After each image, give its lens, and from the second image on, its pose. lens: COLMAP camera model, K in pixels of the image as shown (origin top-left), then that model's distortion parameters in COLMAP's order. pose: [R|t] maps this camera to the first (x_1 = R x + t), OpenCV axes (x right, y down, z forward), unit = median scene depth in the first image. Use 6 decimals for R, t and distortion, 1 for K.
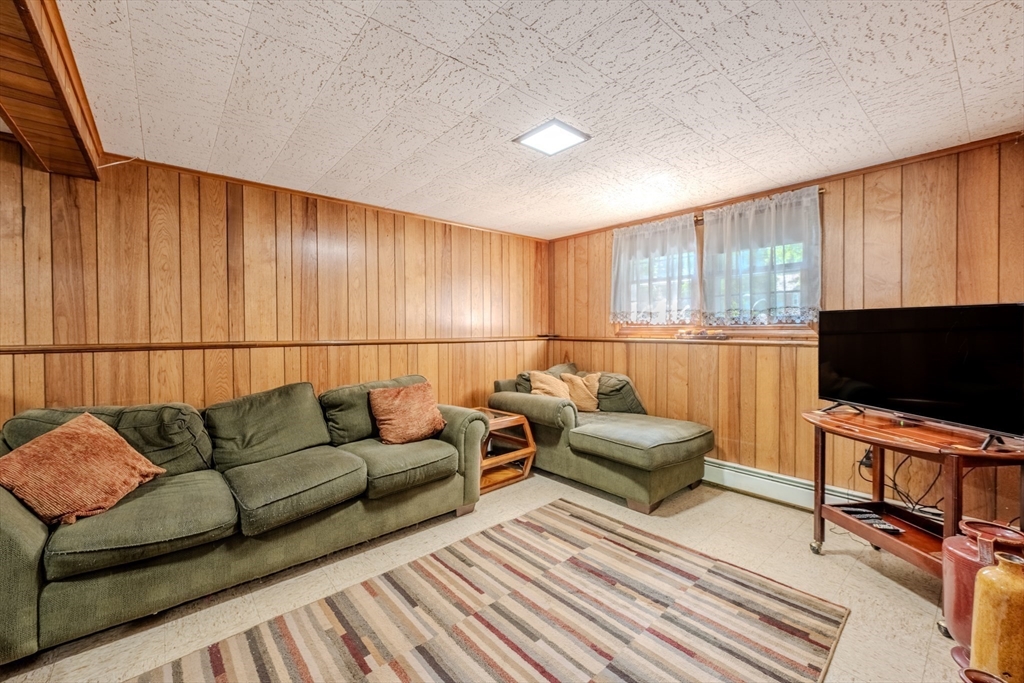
lens RADIAL K [[409.6, 0, 511.1], [0, 409.6, 336.7], [0, 0, 1]] dist [-0.000249, -0.000425]
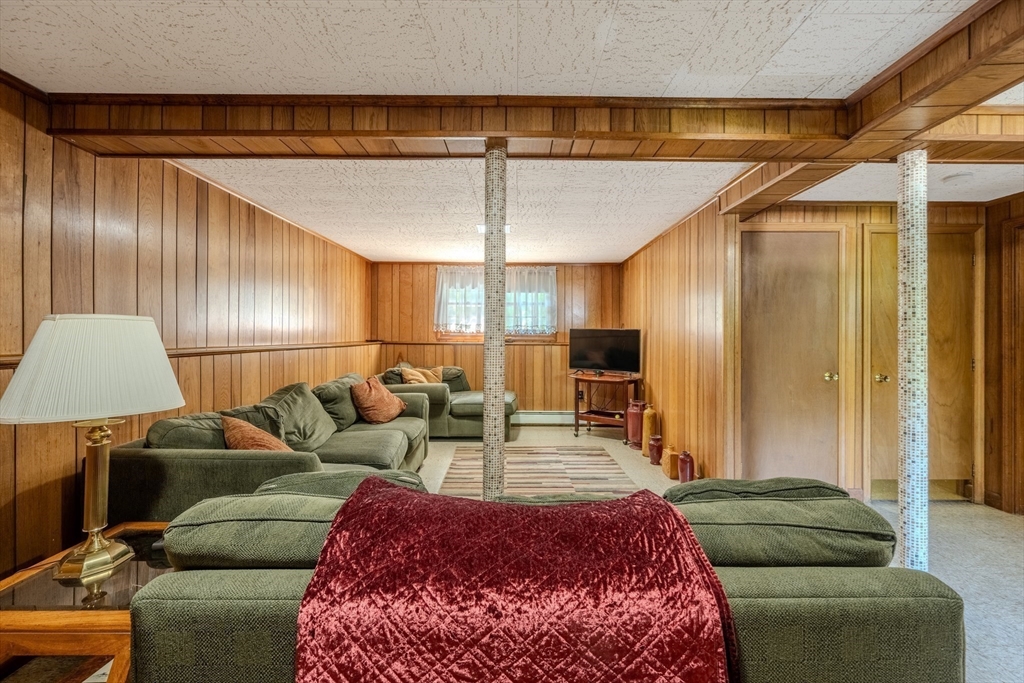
lens RADIAL K [[409.6, 0, 511.1], [0, 409.6, 336.7], [0, 0, 1]] dist [-0.000249, -0.000425]
pose [[0.651279, 0.003632, 0.758829, -0.927067], [0.006096, 0.999931, -0.010018, 0.000787], [-0.758814, 0.011150, 0.651212, -0.153097]]
